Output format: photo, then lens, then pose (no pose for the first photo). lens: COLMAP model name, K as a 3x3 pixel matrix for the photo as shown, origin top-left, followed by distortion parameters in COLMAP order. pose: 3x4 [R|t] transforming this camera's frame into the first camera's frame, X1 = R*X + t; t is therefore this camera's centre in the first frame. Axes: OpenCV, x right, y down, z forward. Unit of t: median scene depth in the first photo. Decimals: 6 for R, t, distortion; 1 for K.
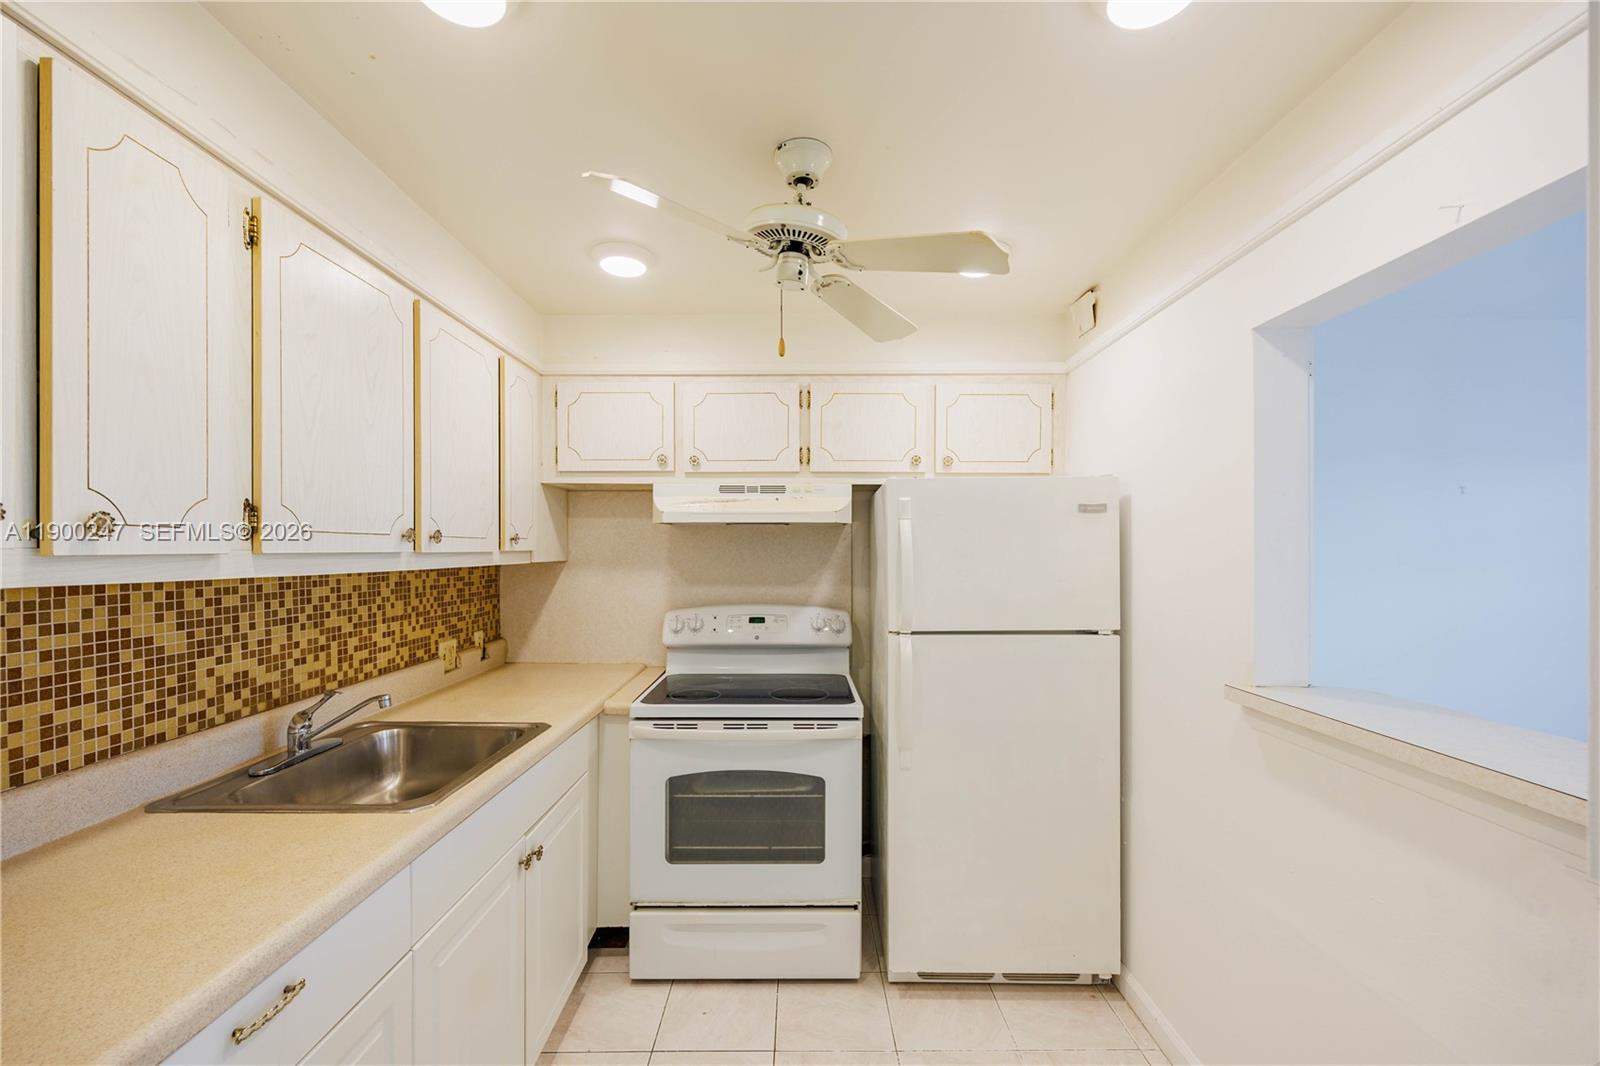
lens RADIAL K [[638.0, 0, 798.4], [0, 638.0, 546.4], [0, 0, 1]] dist [-0.001369, 0.000435]
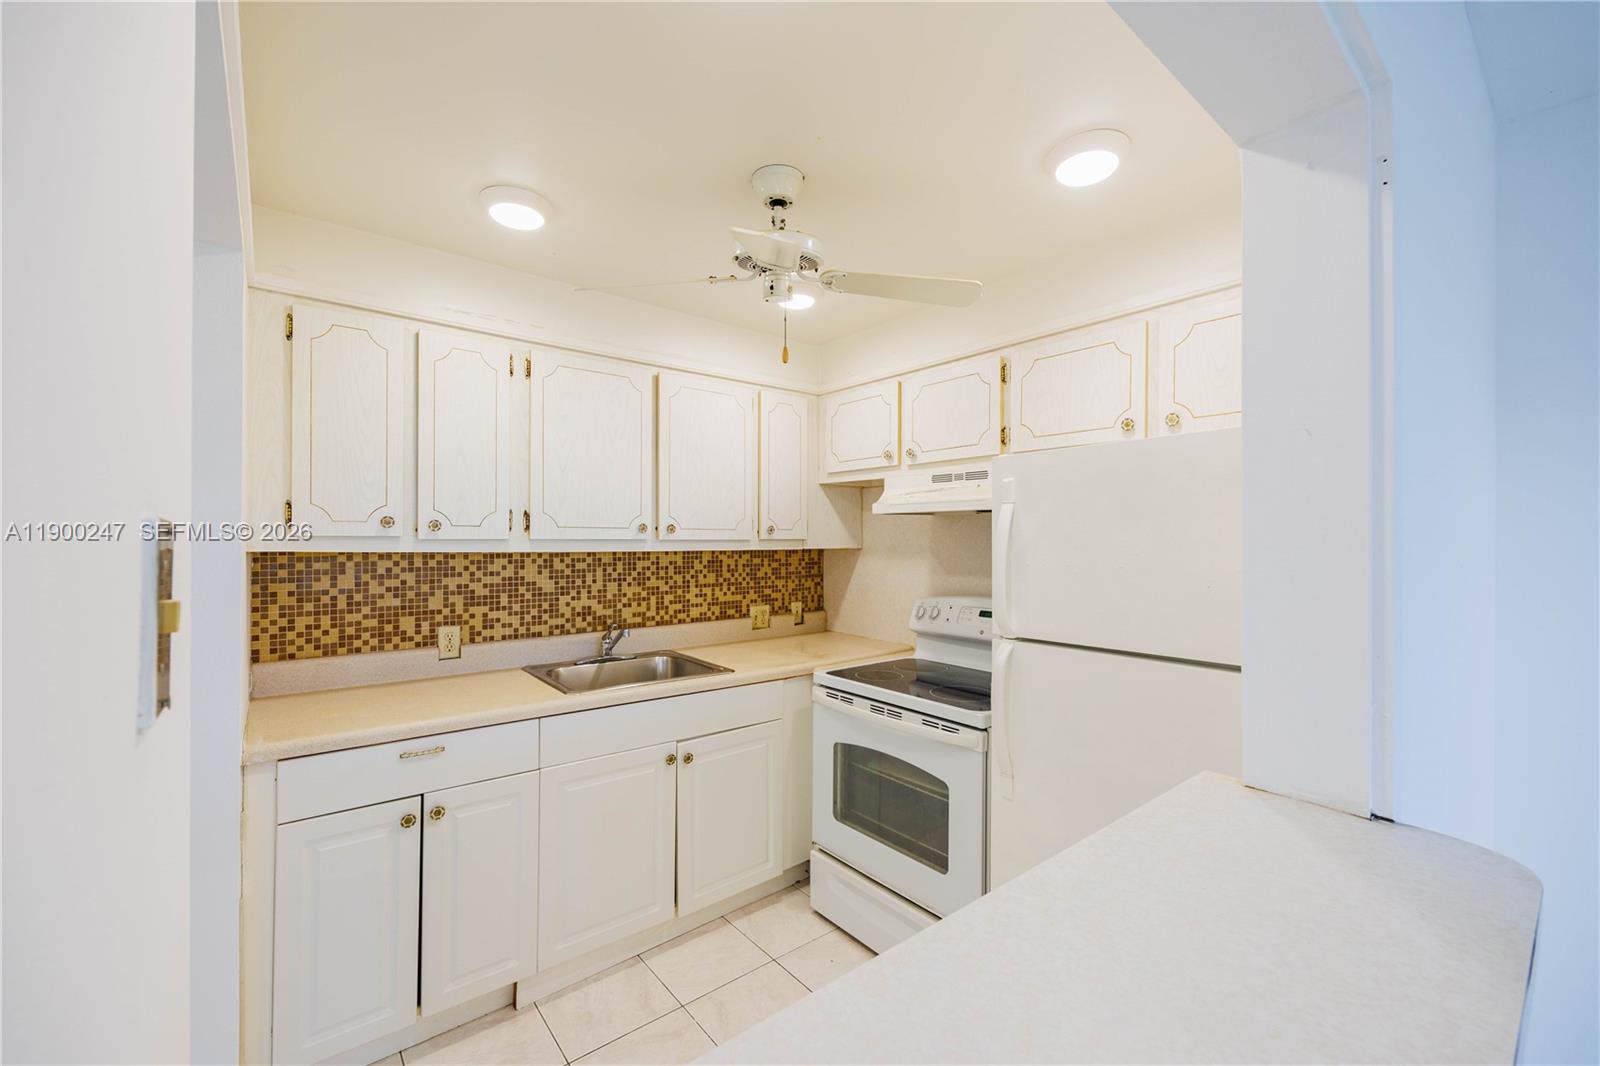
lens RADIAL K [[638.0, 0, 795.8], [0, 638.0, 533.0], [0, 0, 1]] dist [-0.001369, 0.000435]
pose [[0.633580, -0.002095, -0.773674, 0.770901], [-0.001707, 0.999990, -0.004106, -0.000321], [0.773675, 0.003923, 0.633570, 0.291865]]
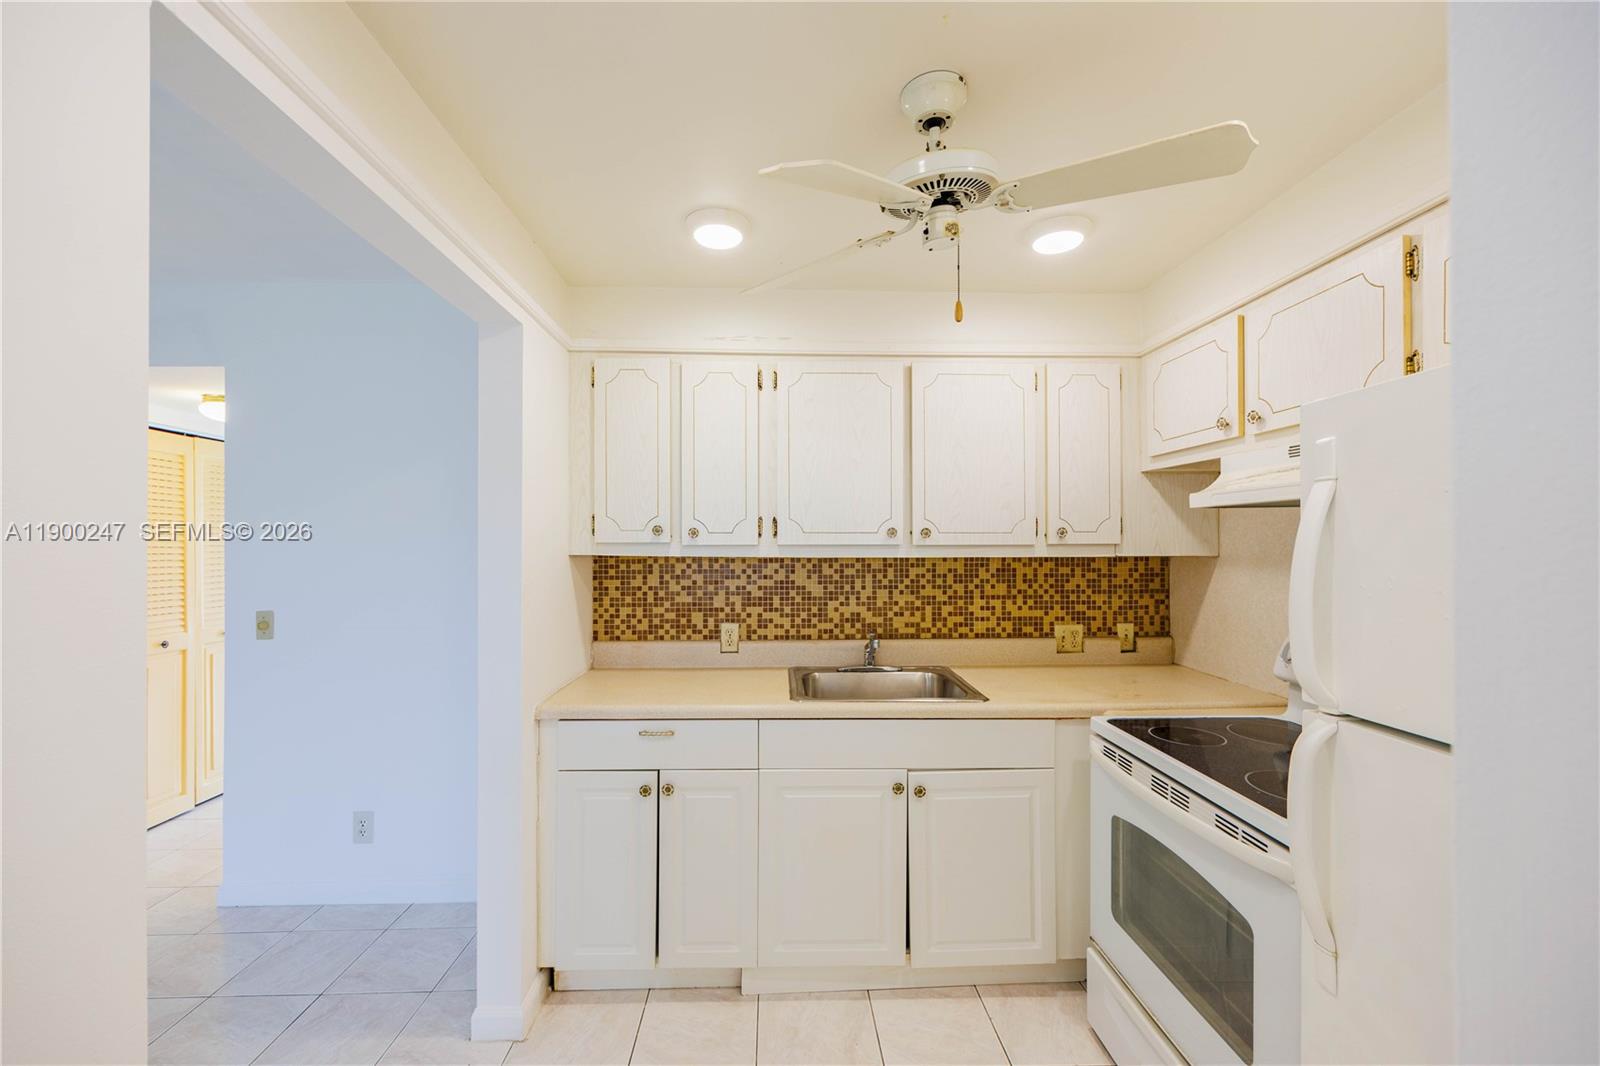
lens RADIAL K [[638.0, 0, 795.7], [0, 638.0, 538.3], [0, 0, 1]] dist [-0.001369, 0.000435]
pose [[0.040820, -0.005340, -0.999152, 0.769970], [0.004162, 0.999978, -0.005174, 0.001562], [0.999158, -0.003948, 0.040841, 0.684198]]
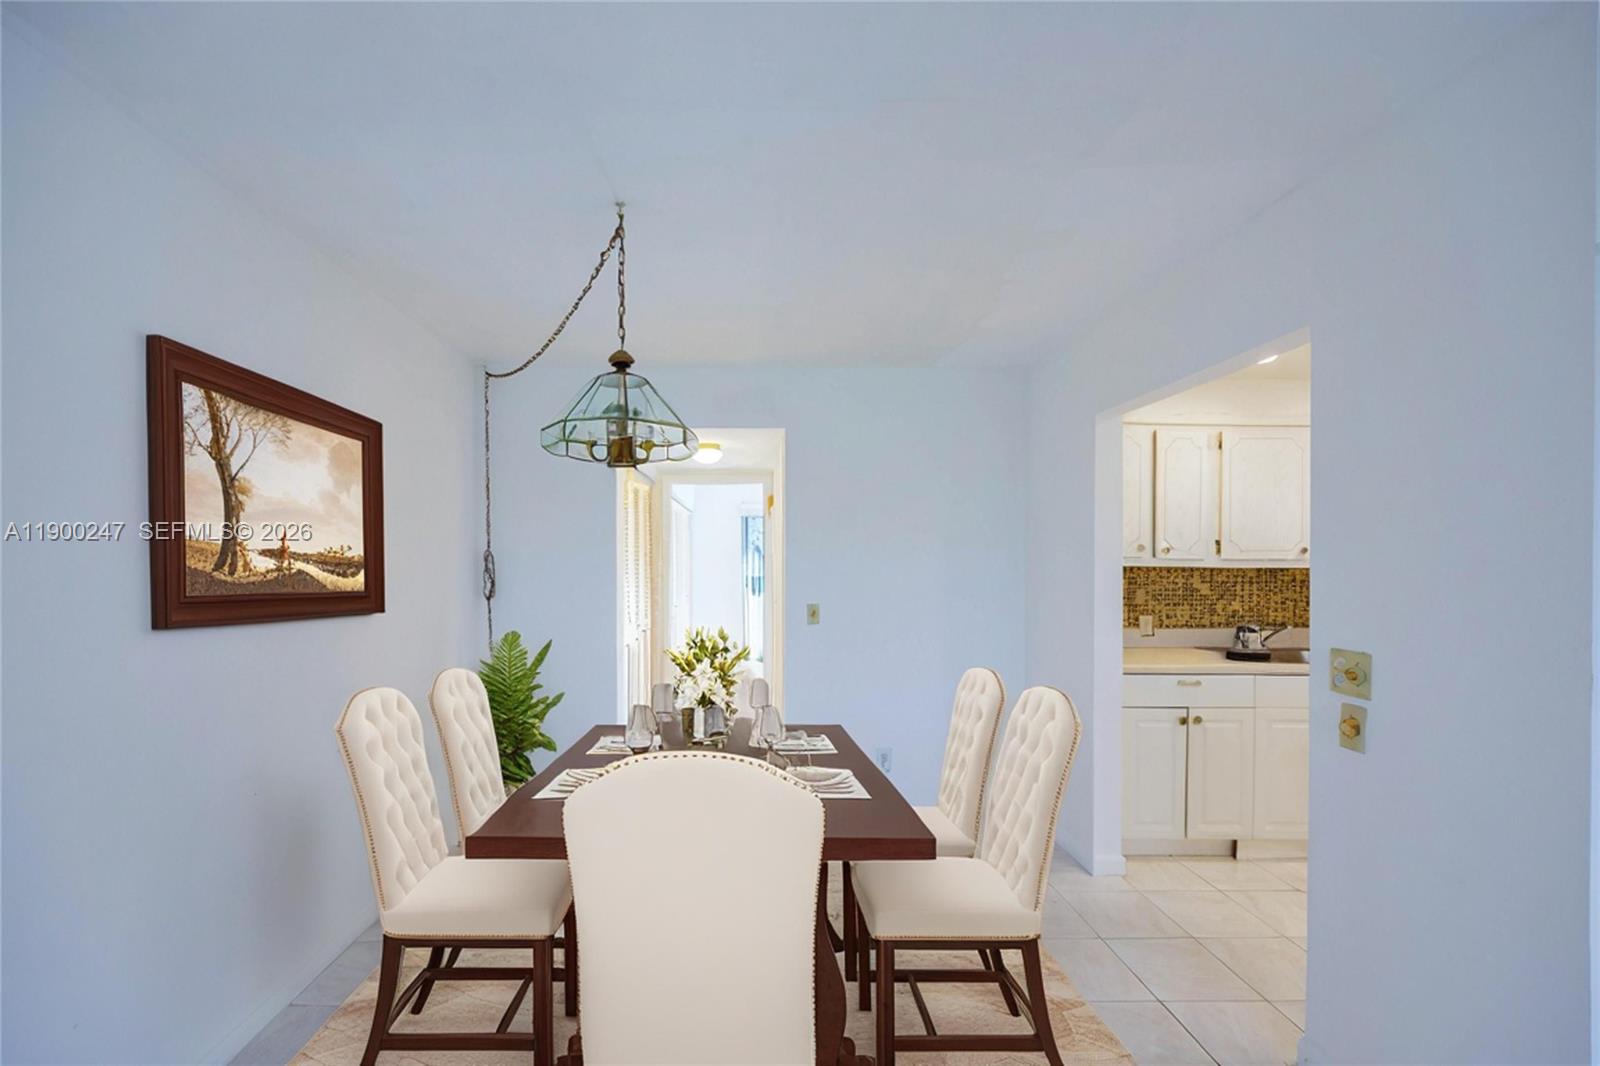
lens RADIAL K [[644.2, 0, 753.2], [0, 644.2, 560.0], [0, 0, 1]] dist [-0.000329, 0.000004]
pose [[0.000146, 0.010945, -0.999940, 1.369162], [0.000566, 0.999940, 0.010945, -0.010611], [1.000000, -0.000567, 0.000140, -0.724162]]
